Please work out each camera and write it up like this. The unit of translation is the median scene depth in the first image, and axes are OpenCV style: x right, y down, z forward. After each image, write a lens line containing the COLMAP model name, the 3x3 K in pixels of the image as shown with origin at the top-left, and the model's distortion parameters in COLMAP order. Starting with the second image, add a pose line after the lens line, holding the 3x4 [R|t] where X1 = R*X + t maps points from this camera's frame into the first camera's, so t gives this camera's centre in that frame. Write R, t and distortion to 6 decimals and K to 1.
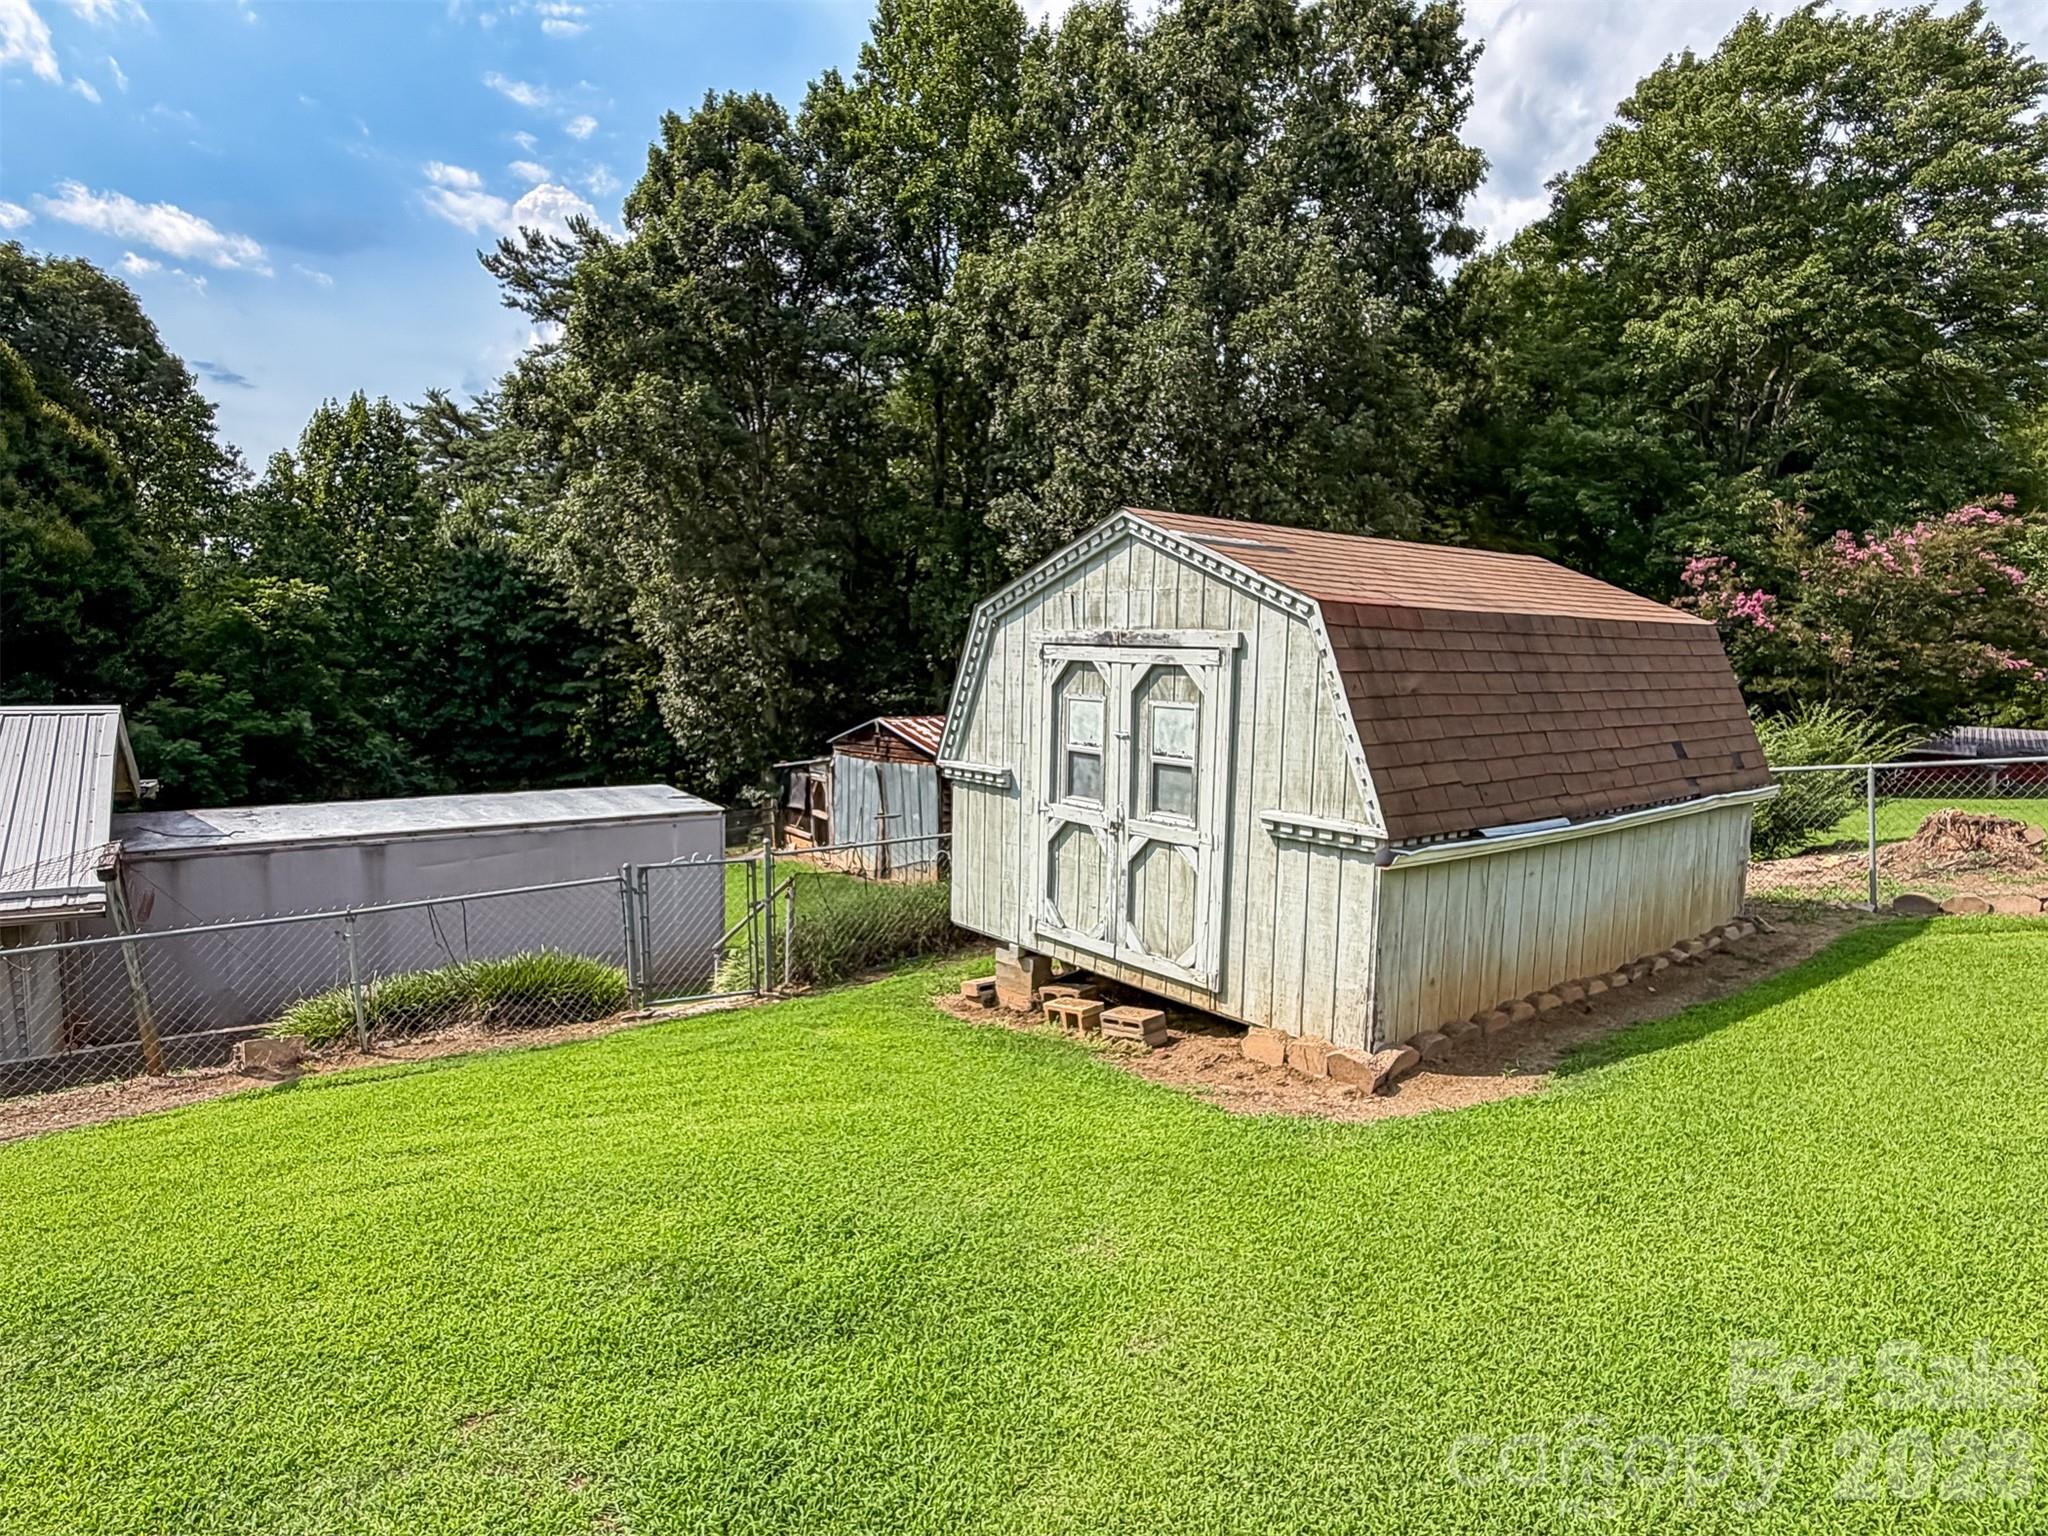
lens RADIAL K [[1130.6, 0, 1026.9], [0, 1130.6, 804.8], [0, 0, 1]] dist [-0.021168, -0.001088]
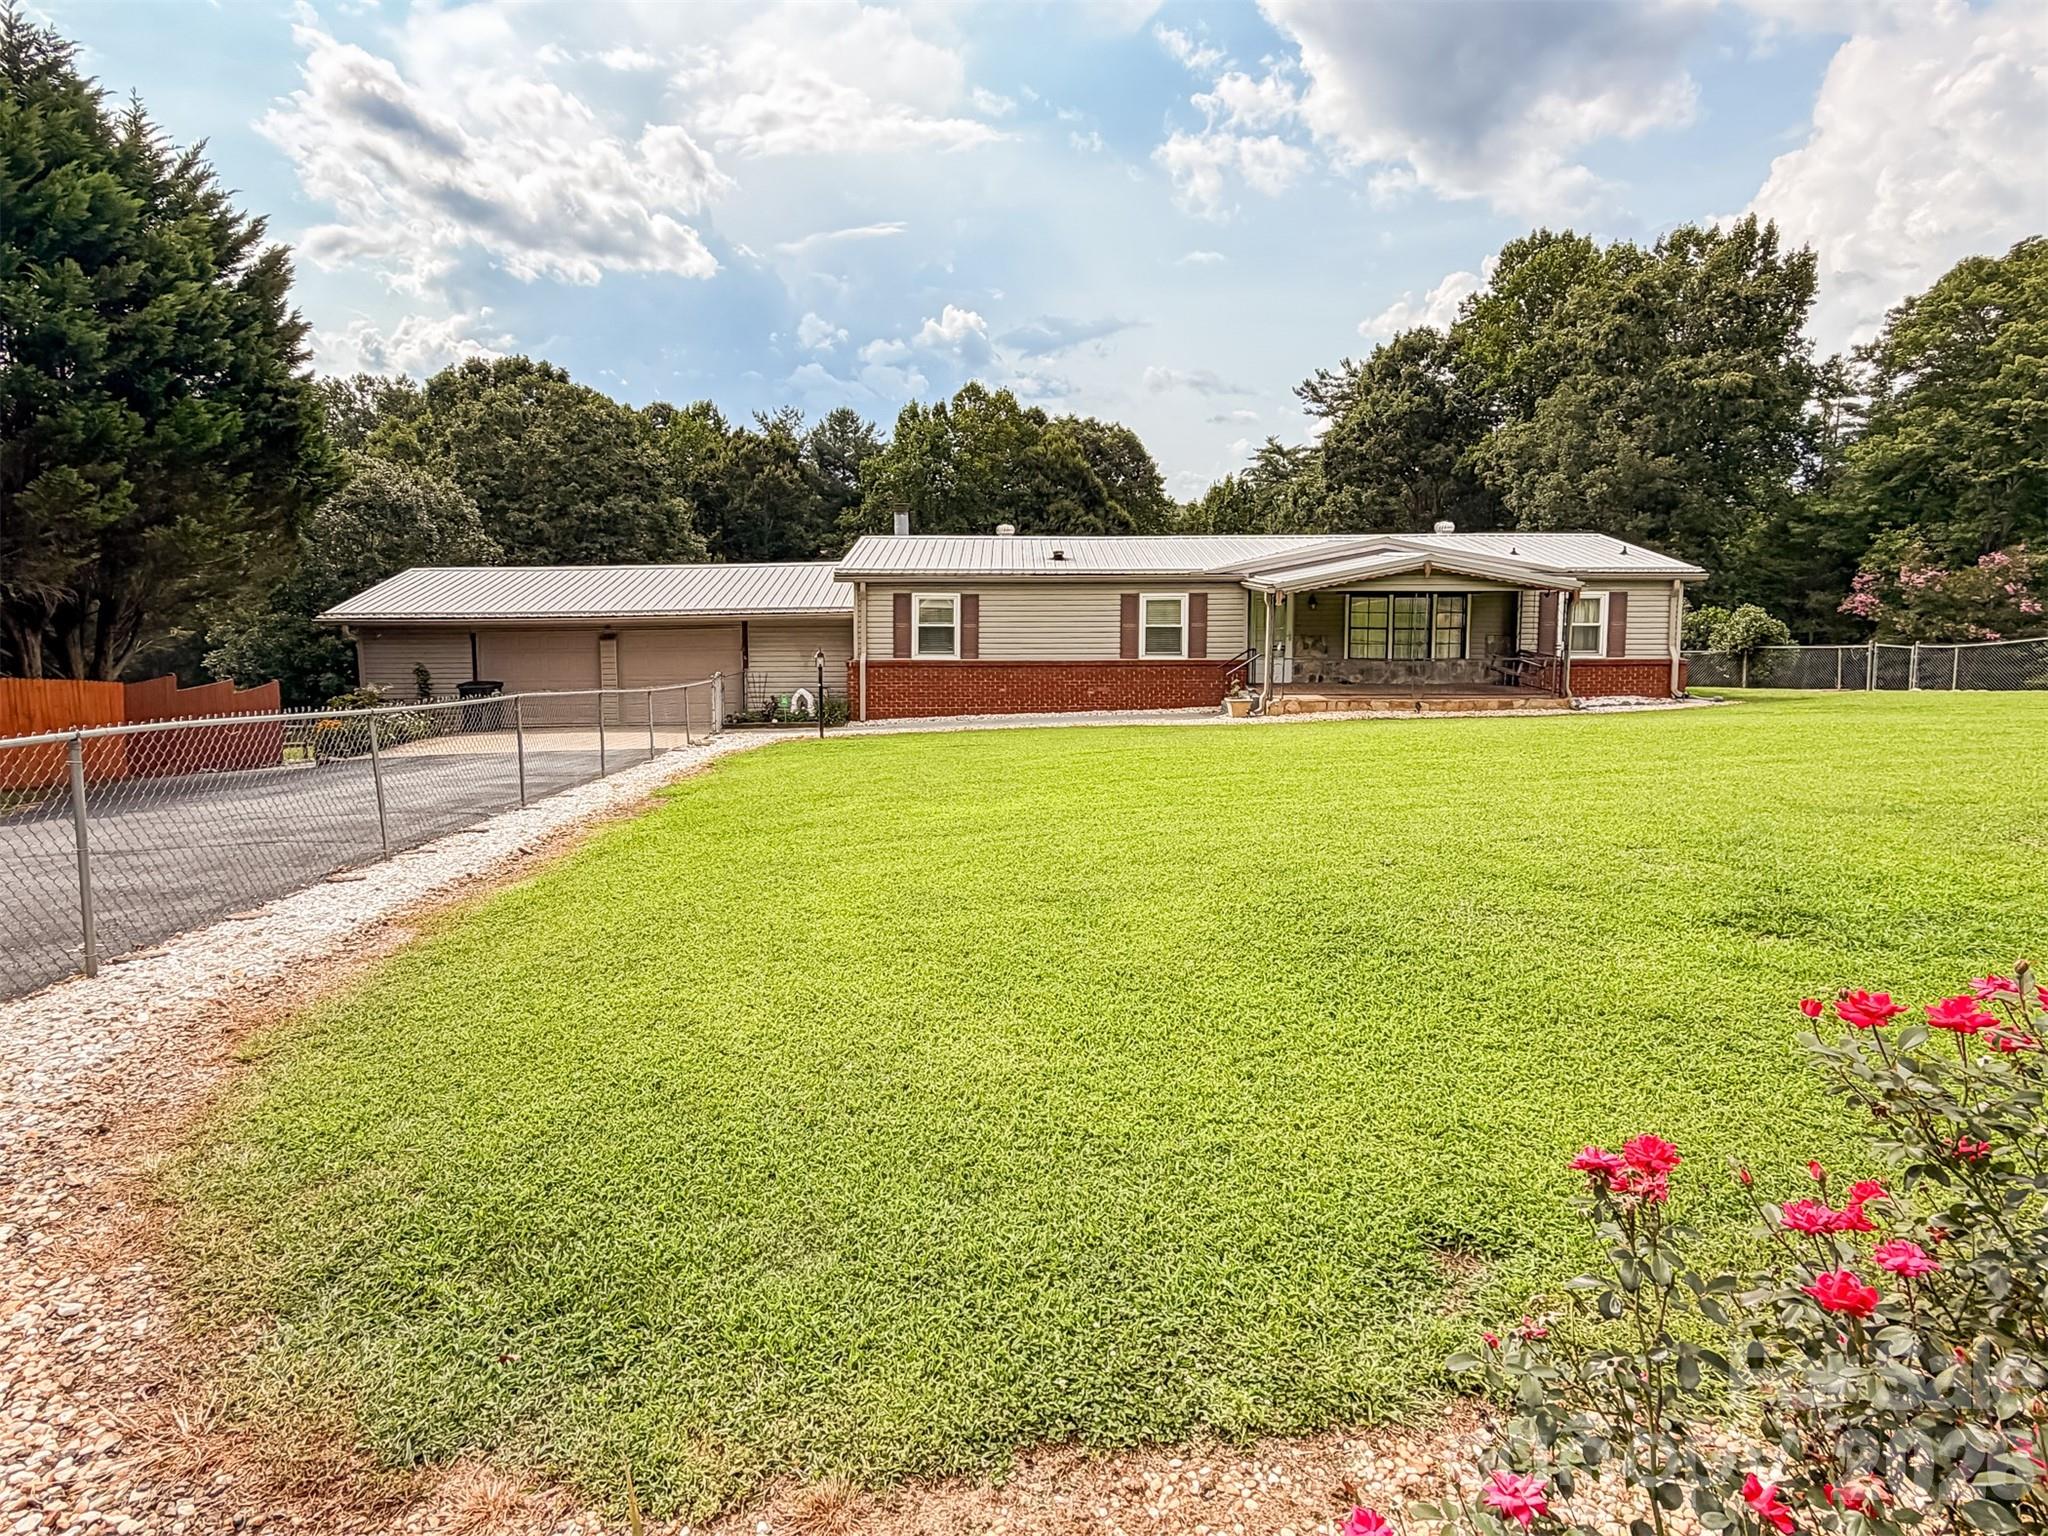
lens RADIAL K [[1133.7, 0, 1011.7], [0, 1133.7, 689.9], [0, 0, 1]] dist [0.001501, 0.000214]
pose [[0.756345, 0.049299, -0.652313, 0.522327], [-0.063776, 0.997963, 0.001476, 0.048012], [0.651057, 0.040486, 0.757948, -0.899029]]
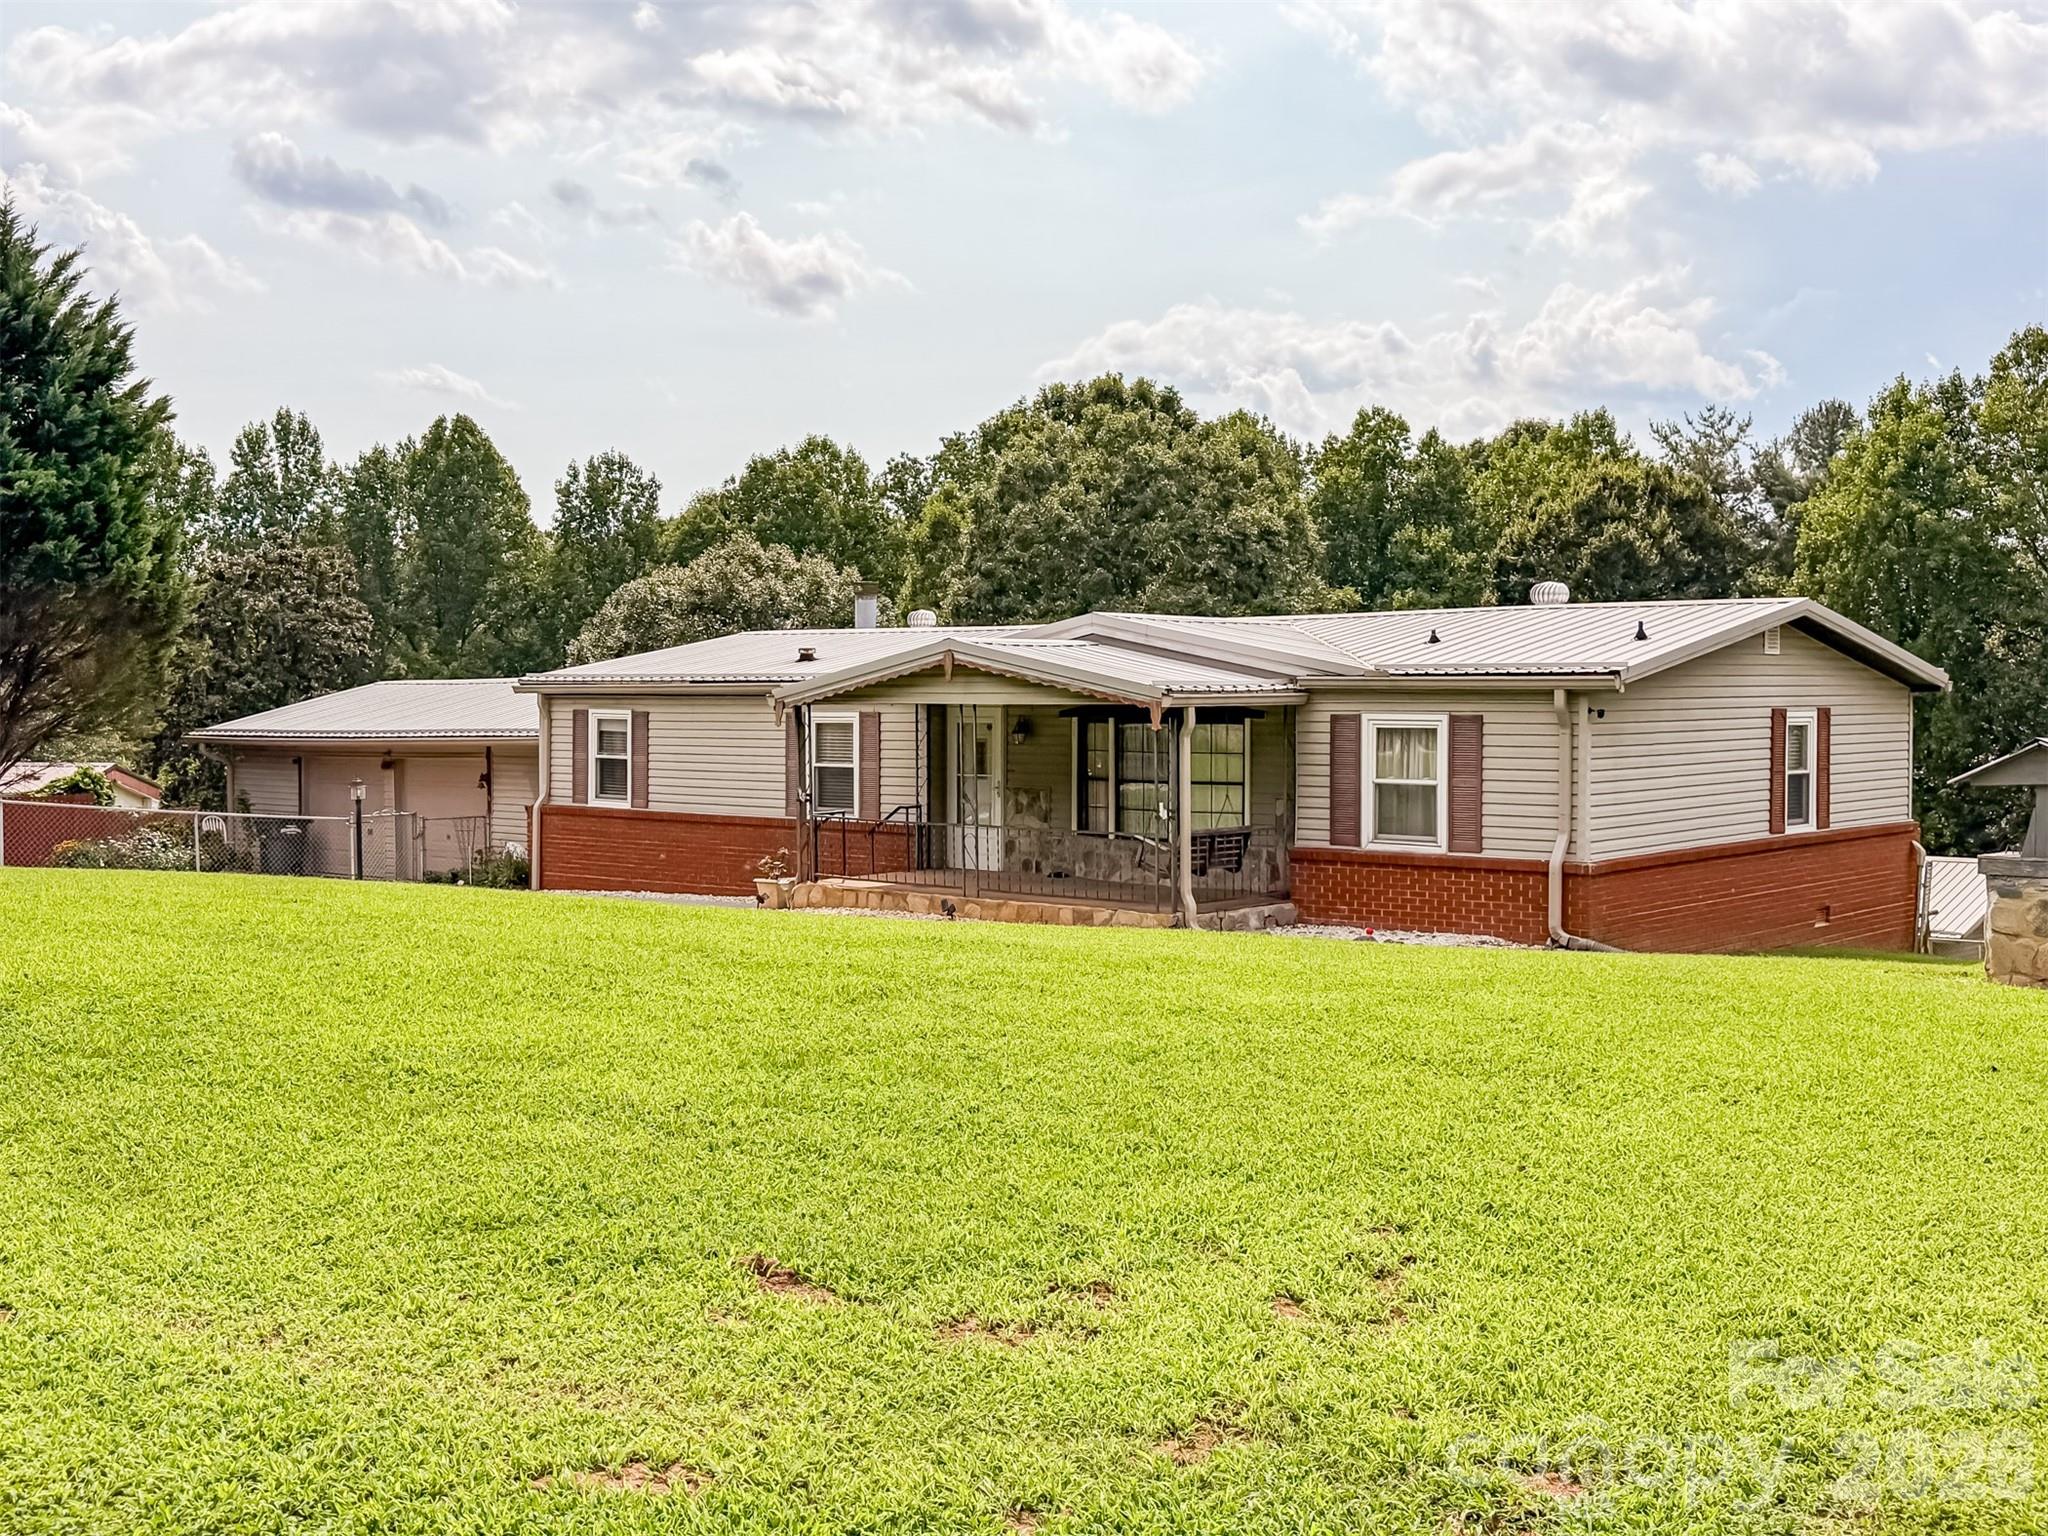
lens RADIAL K [[2136.1, 0, 966.3], [0, 2136.1, 770.9], [0, 0, 1]] dist [0.081955, -0.224631]
pose [[0.133057, 0.006820, -0.991085, 0.854844], [-0.129723, 0.991494, -0.010594, 0.016308], [0.982582, 0.129976, 0.132810, -0.477589]]
